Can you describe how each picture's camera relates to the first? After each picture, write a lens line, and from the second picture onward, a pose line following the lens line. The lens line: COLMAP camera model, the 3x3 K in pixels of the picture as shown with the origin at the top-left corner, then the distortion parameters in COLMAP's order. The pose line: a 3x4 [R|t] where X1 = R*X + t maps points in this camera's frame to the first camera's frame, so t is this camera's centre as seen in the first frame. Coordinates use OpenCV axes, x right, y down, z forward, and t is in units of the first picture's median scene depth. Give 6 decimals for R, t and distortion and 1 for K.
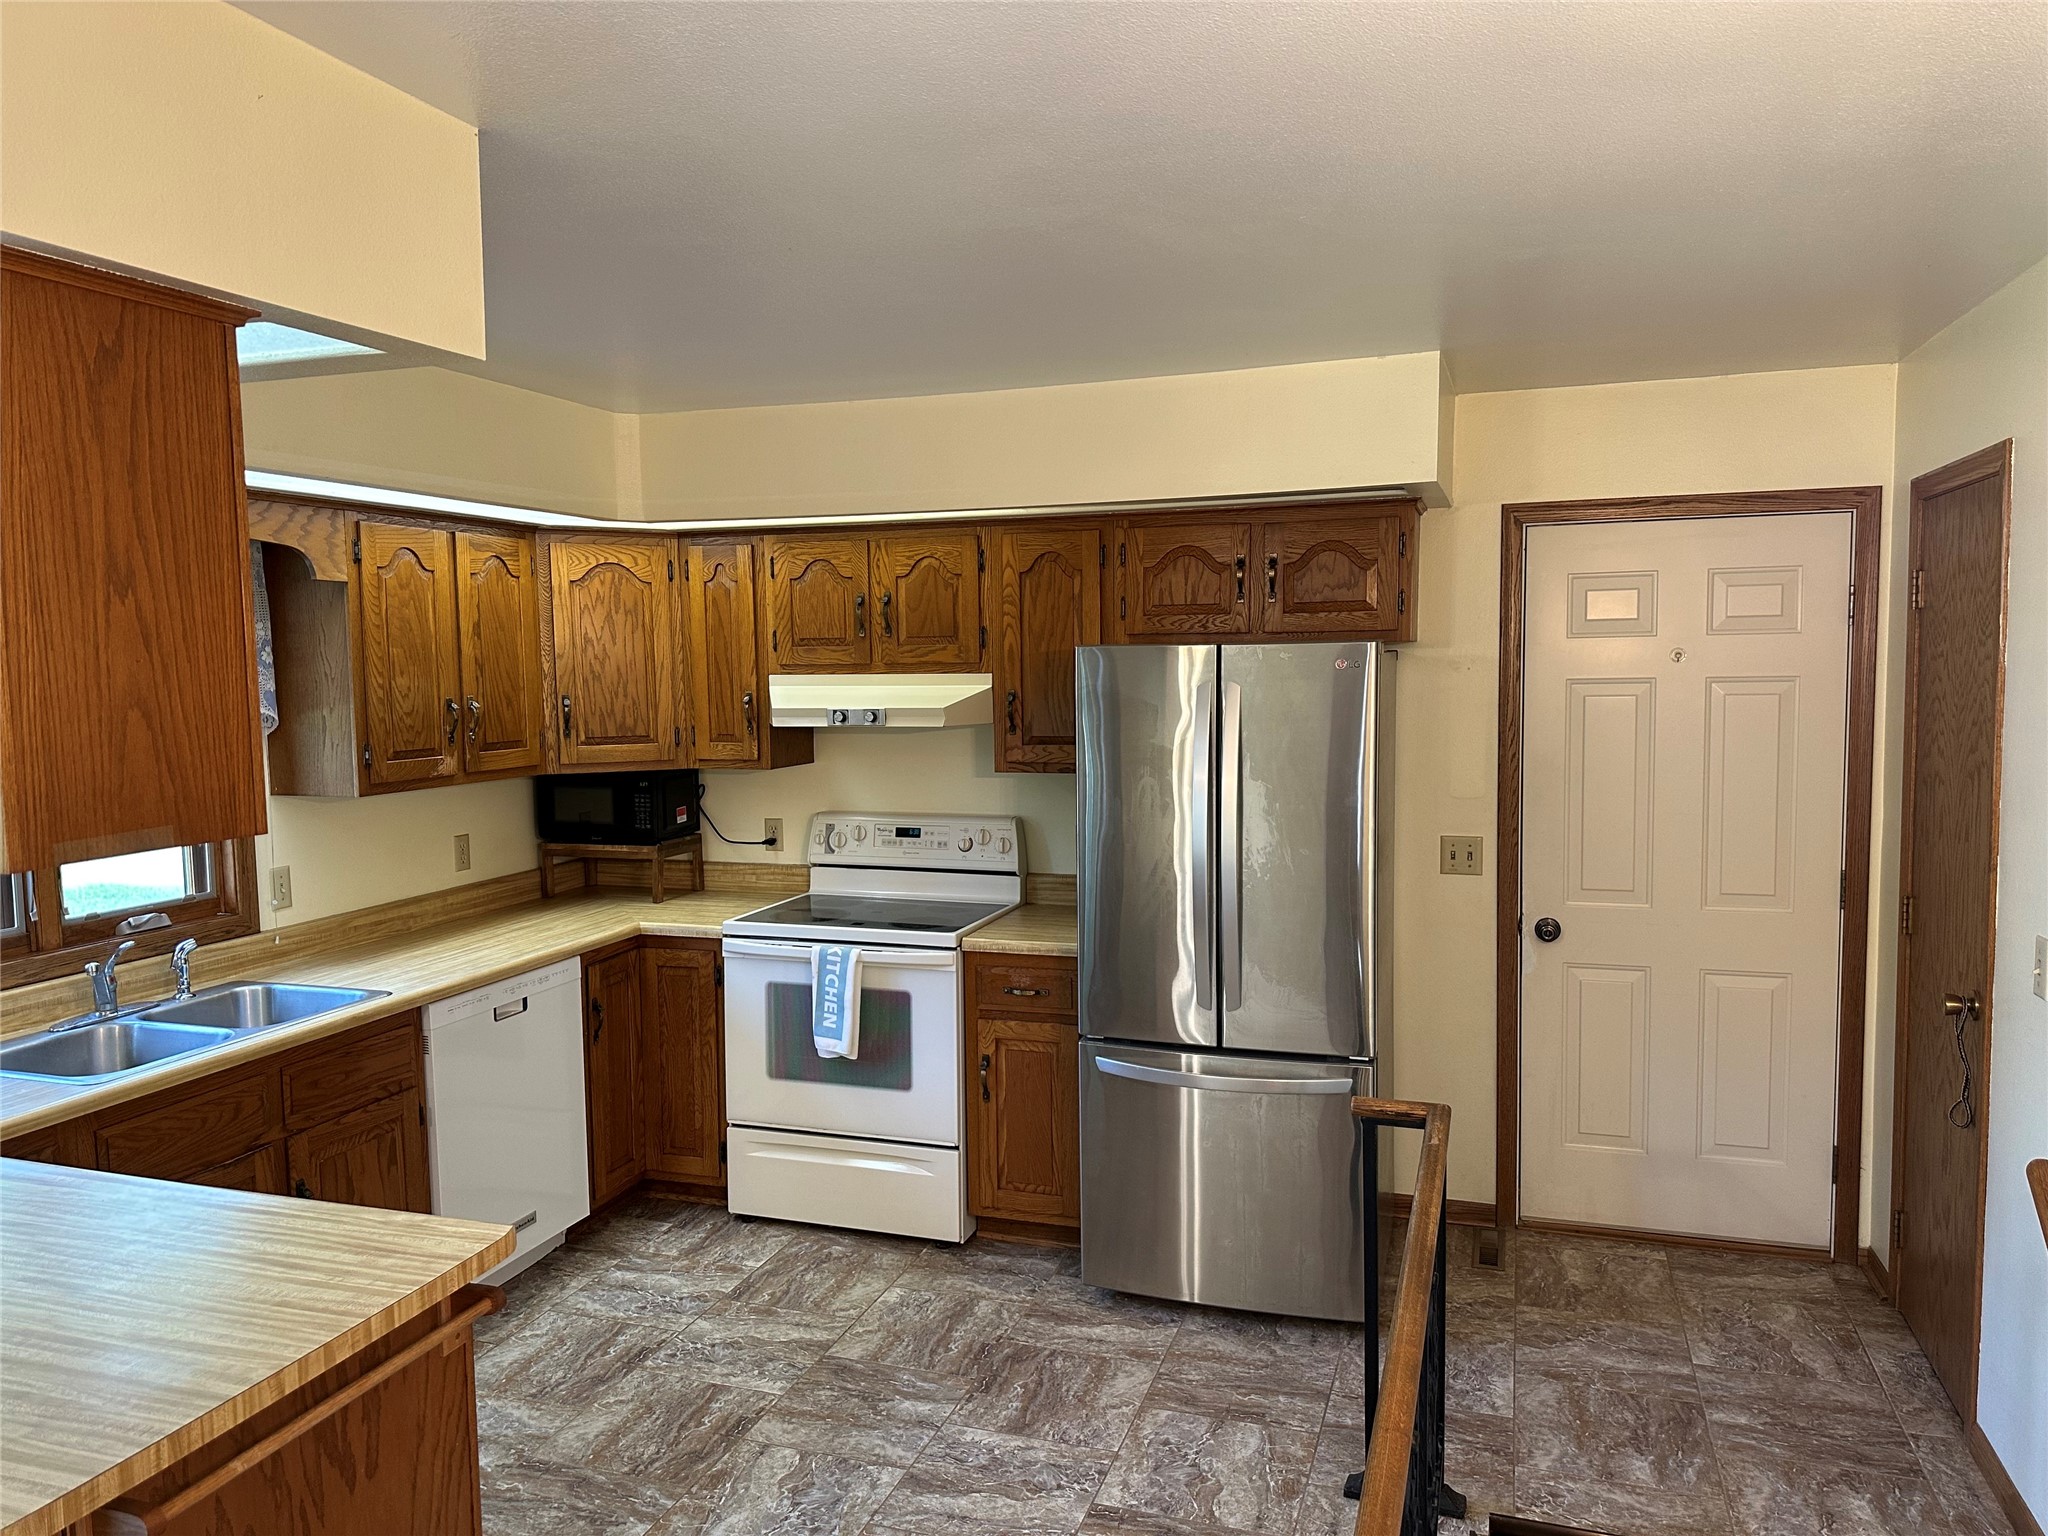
lens RADIAL K [[1441.3, 0, 1018.4], [0, 1441.3, 778.1], [0, 0, 1]] dist [0.064615, -0.075078]
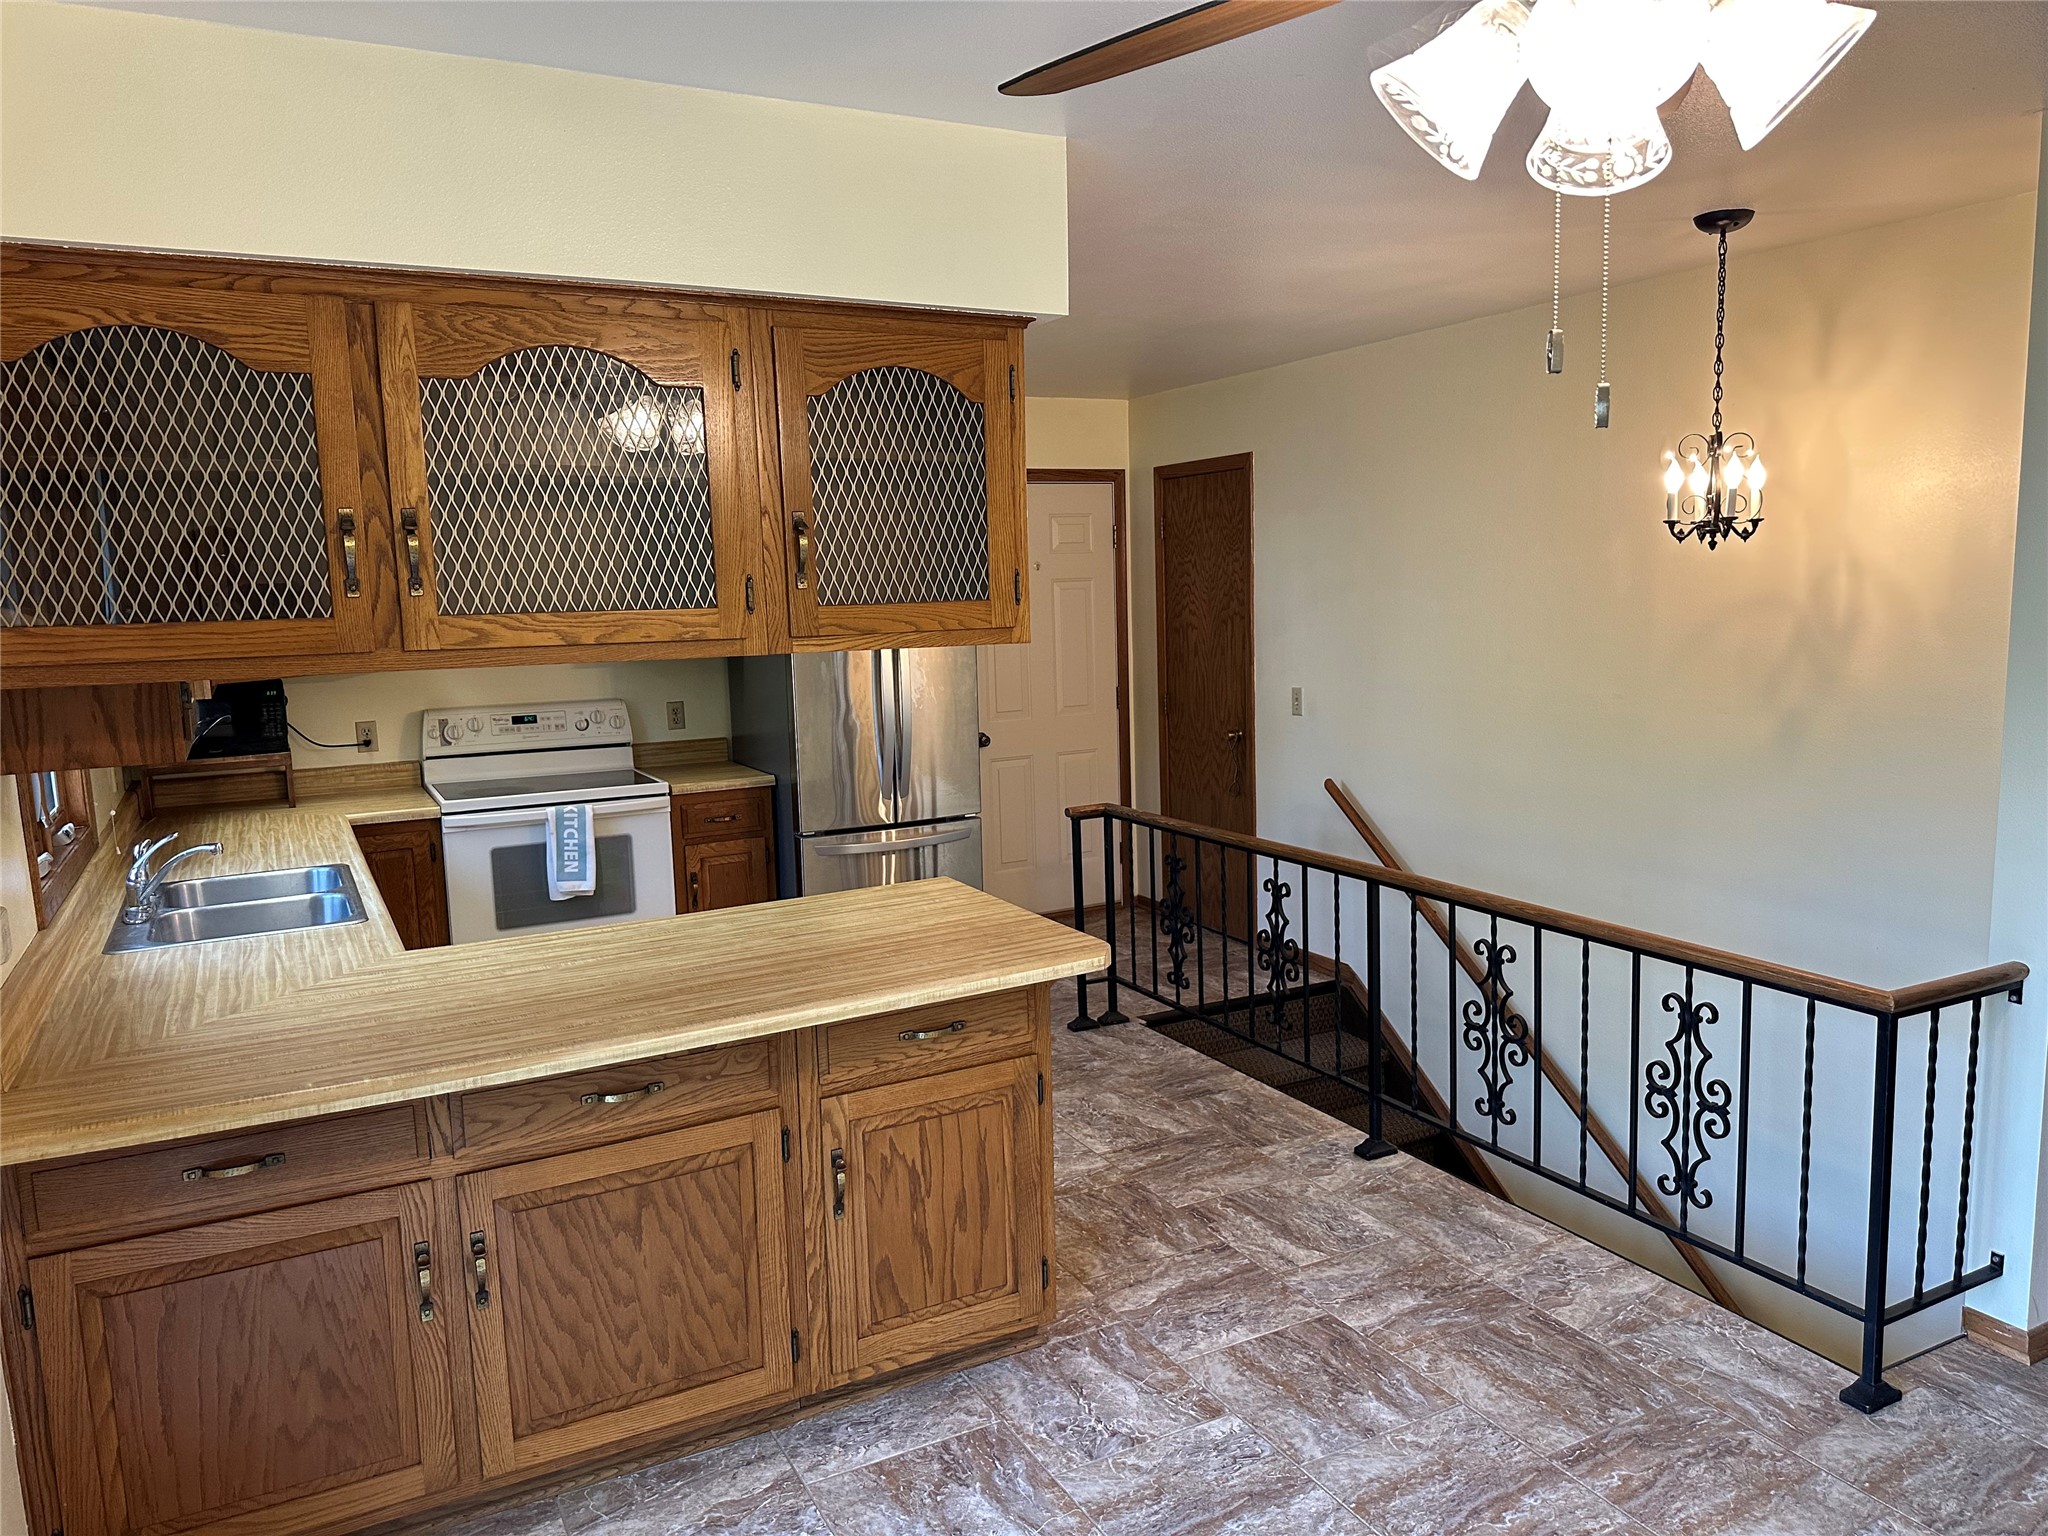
lens RADIAL K [[1441.3, 0, 1043.6], [0, 1441.3, 775.2], [0, 0, 1]] dist [0.064615, -0.075078]
pose [[0.679271, -0.104449, 0.726417, -0.778235], [0.078883, 0.994477, 0.069229, 0.040627], [-0.729636, 0.010276, 0.683759, -0.129114]]
